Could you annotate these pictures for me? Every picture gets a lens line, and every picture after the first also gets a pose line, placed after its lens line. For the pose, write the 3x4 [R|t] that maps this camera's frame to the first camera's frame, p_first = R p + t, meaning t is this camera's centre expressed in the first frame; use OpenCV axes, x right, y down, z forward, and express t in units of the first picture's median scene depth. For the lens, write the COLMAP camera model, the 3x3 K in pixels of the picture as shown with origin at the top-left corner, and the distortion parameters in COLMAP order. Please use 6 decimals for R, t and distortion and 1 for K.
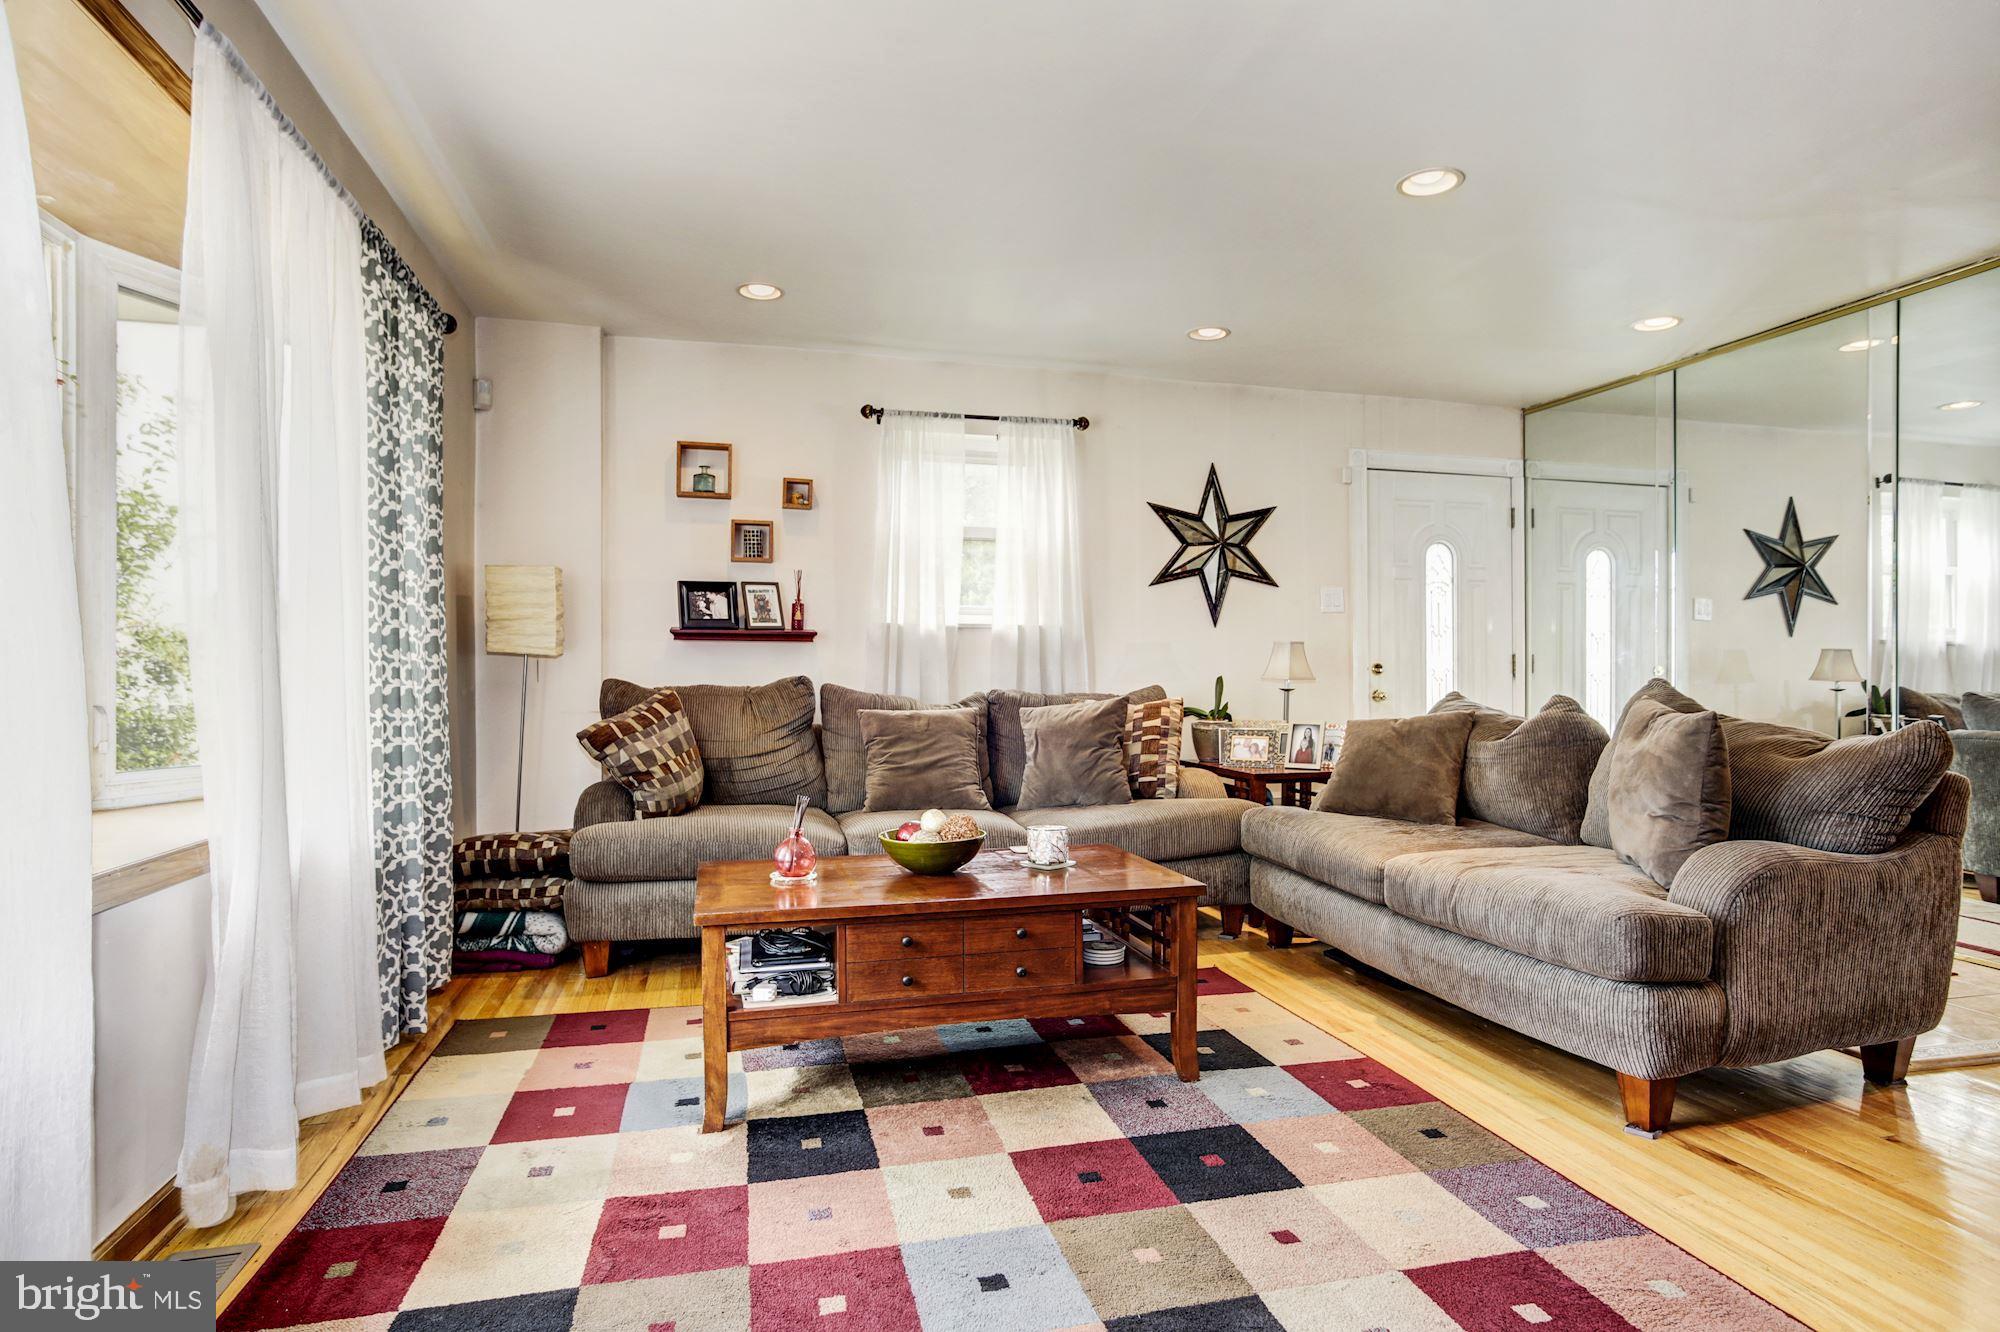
lens RADIAL K [[1090.6, 0, 998.1], [0, 1090.6, 677.3], [0, 0, 1]] dist [-0.035444, 0.011936]
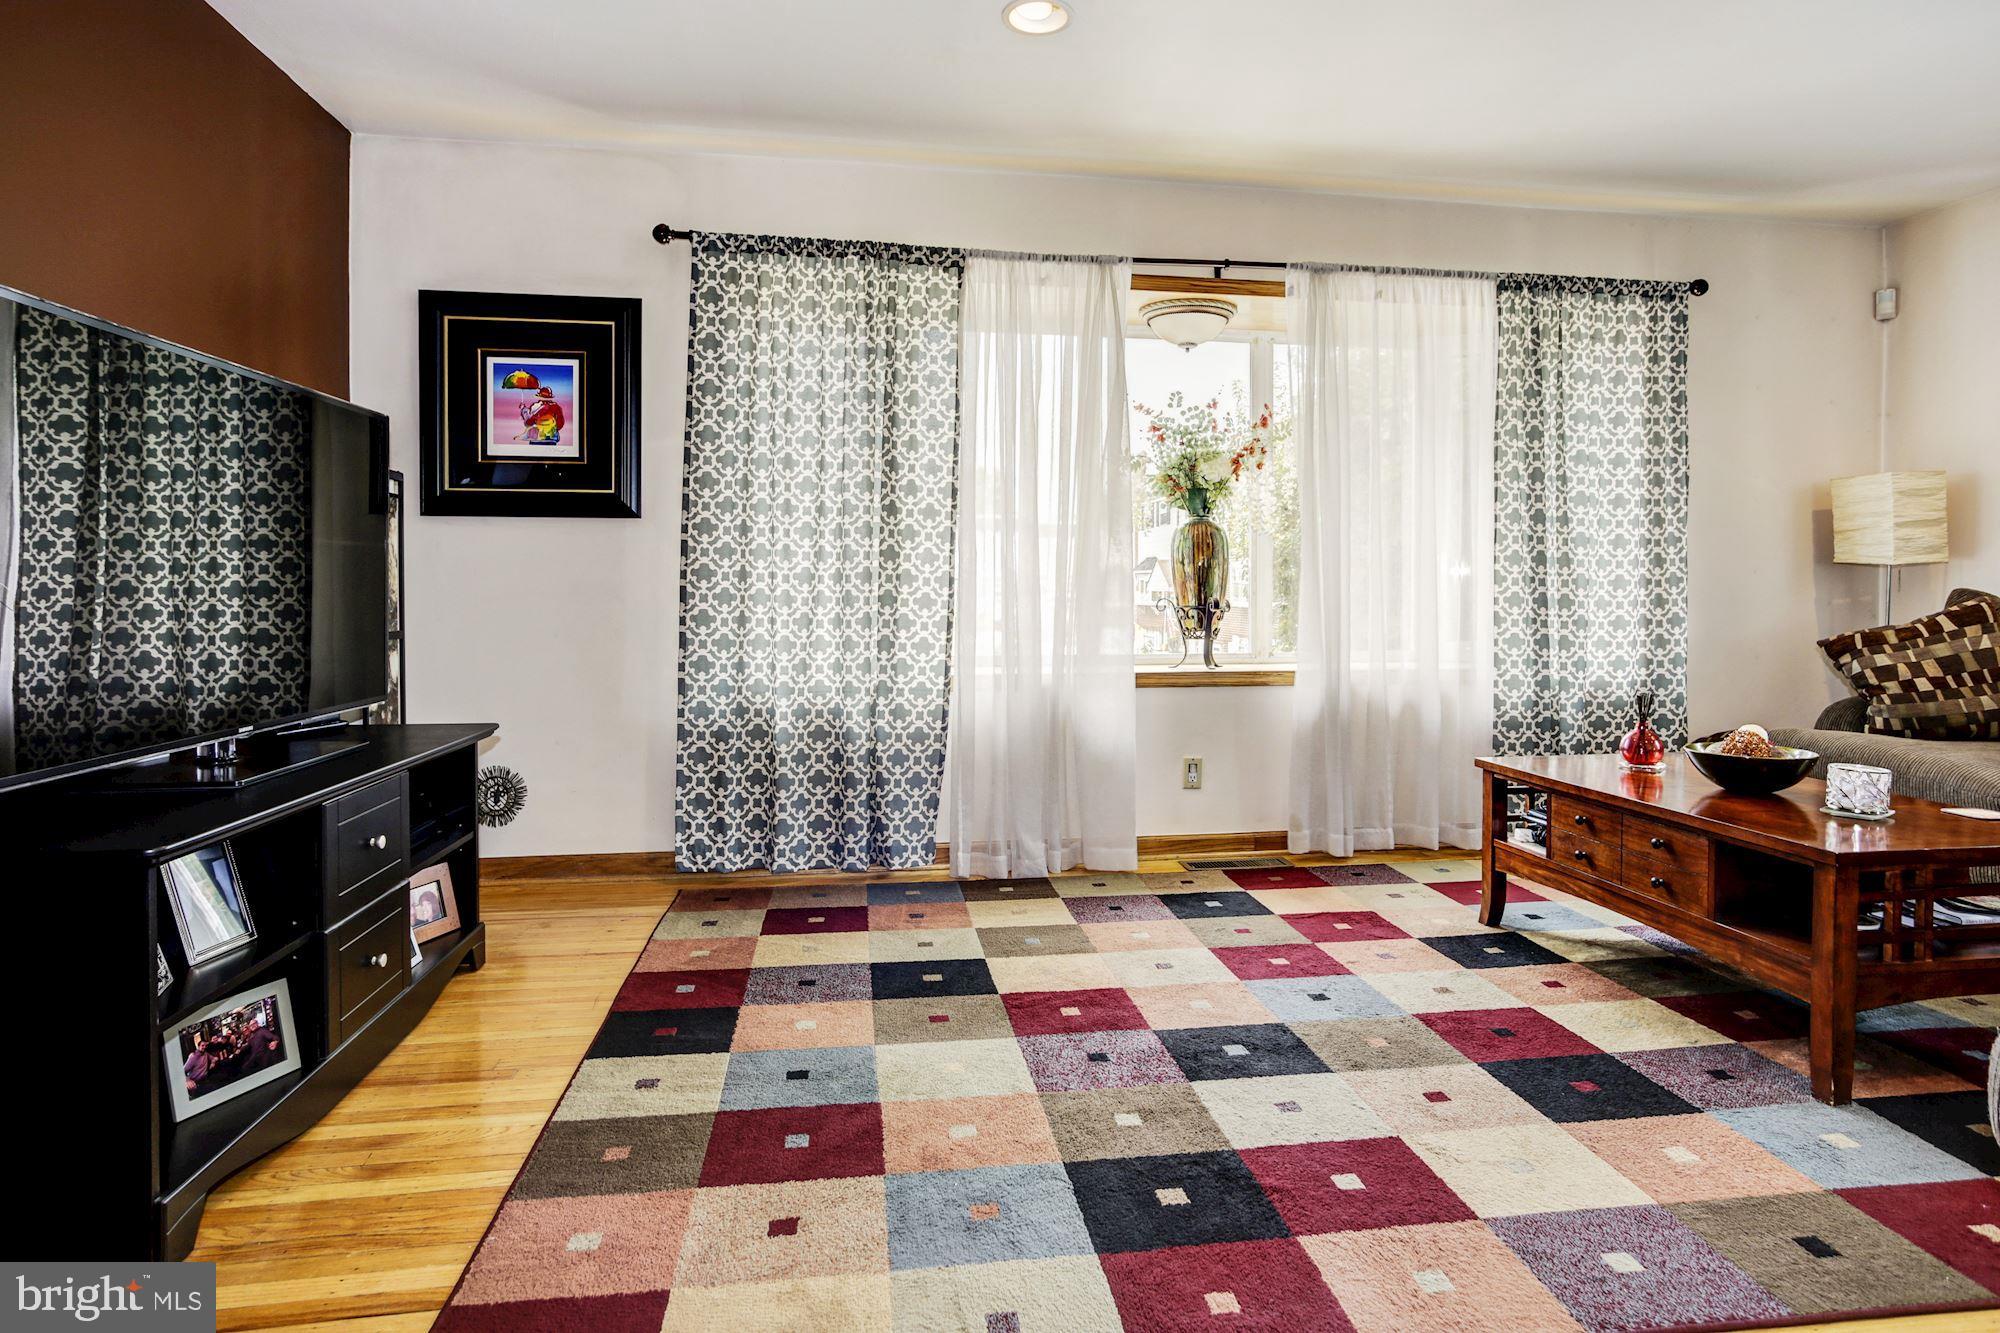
lens RADIAL K [[1090.6, 0, 993.7], [0, 1090.6, 602.8], [0, 0, 1]] dist [-0.035444, 0.011936]
pose [[-0.122242, 0.015831, -0.992374, 0.699284], [-0.003679, 0.999859, 0.016403, 0.001589], [0.992494, 0.005656, -0.122166, 0.344332]]
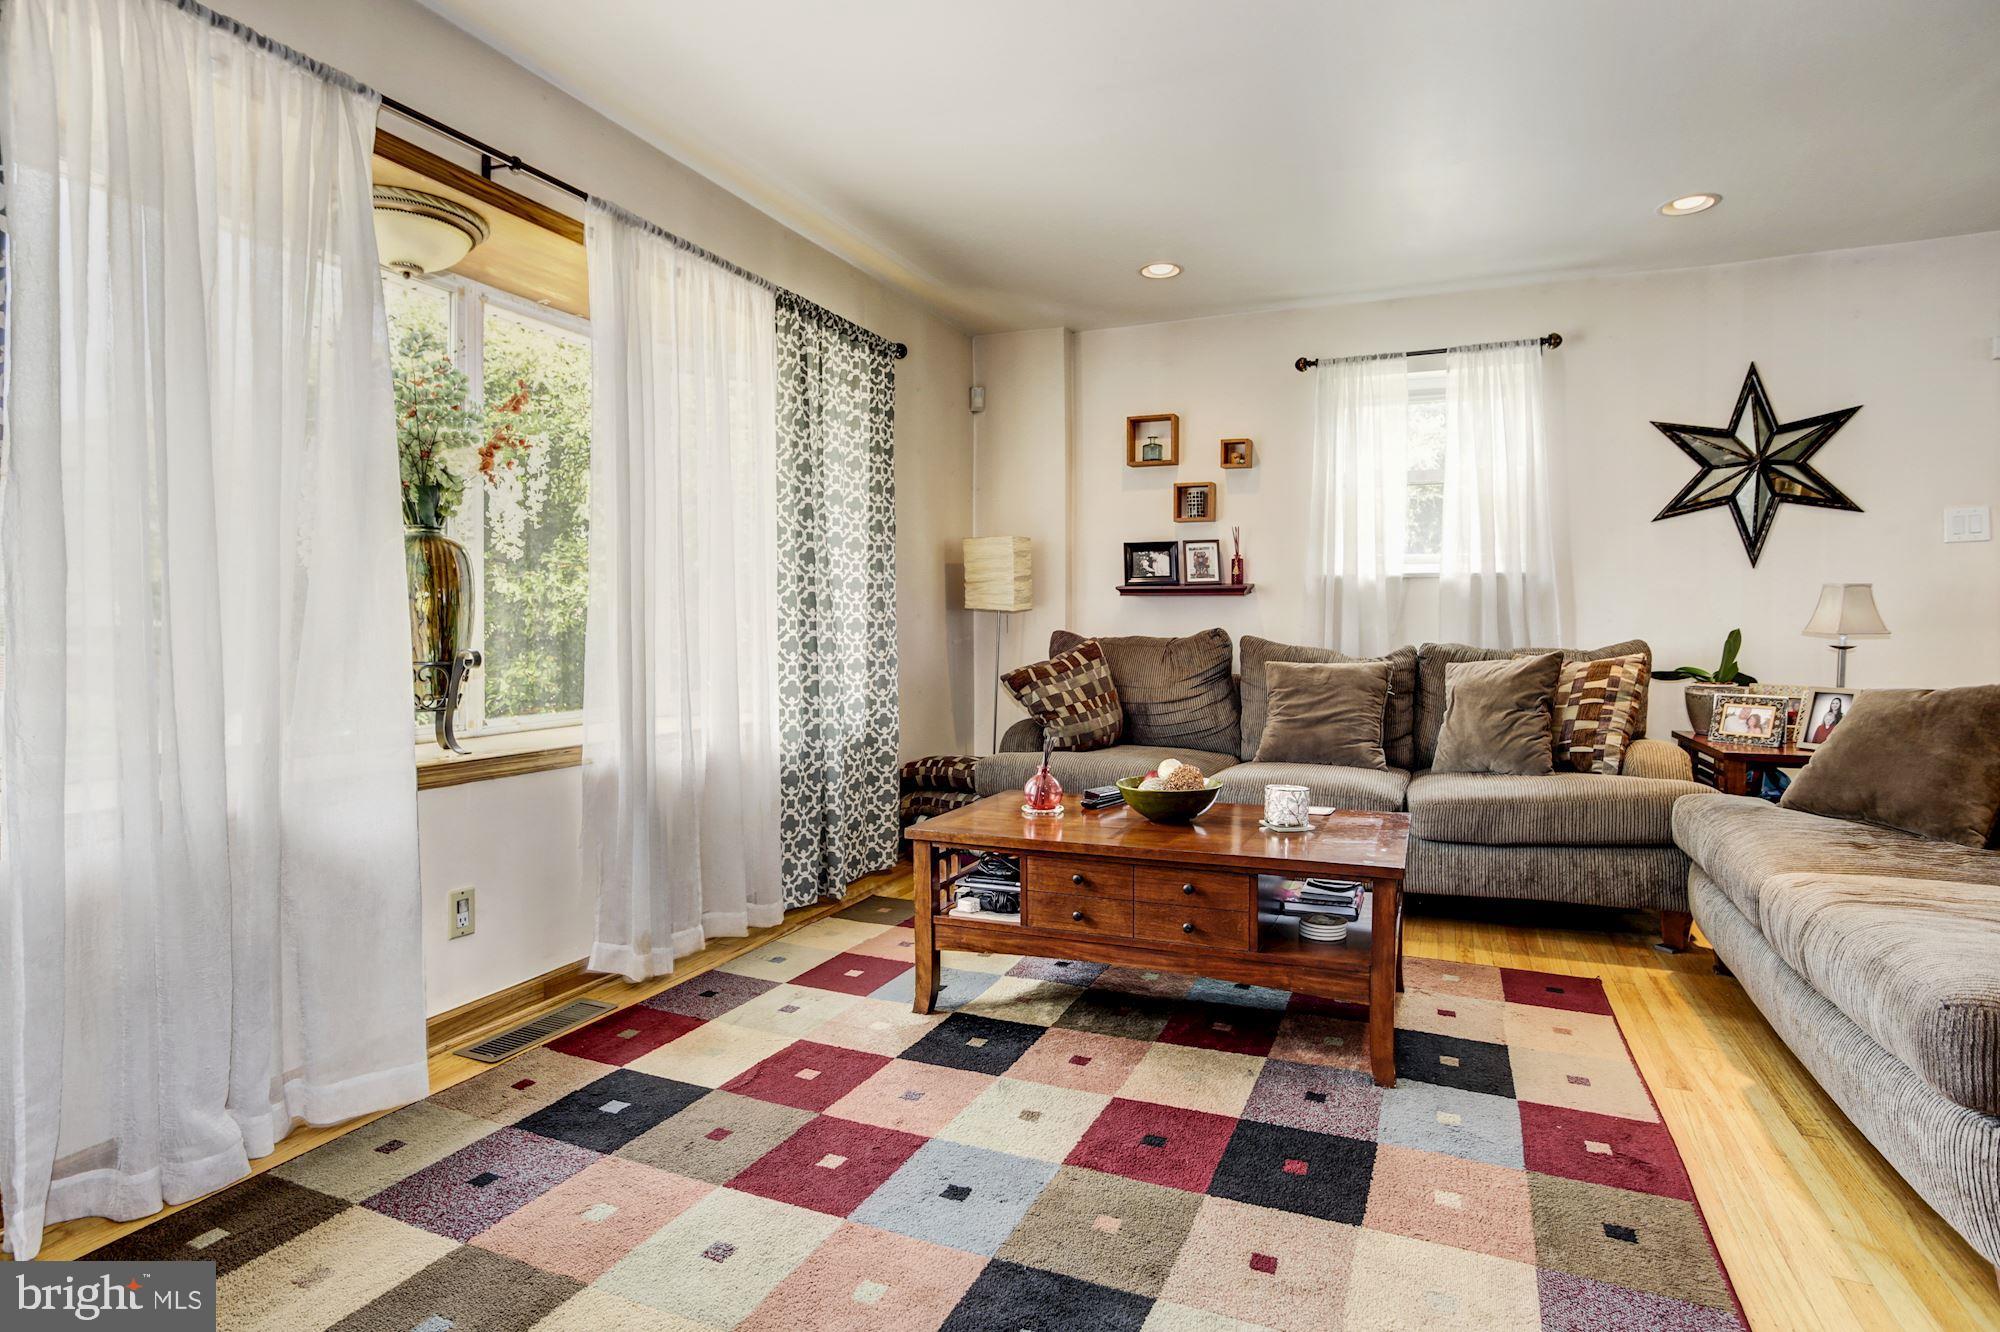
lens RADIAL K [[1023.6, 0, 1000.2], [0, 1023.6, 640.2], [0, 0, 1]] dist [-0.040696, 0.008961]
pose [[0.786426, 0.008081, -0.617631, 0.302098], [-0.001594, 0.999938, 0.011055, -0.000378], [0.617682, -0.007709, 0.786390, 0.111020]]
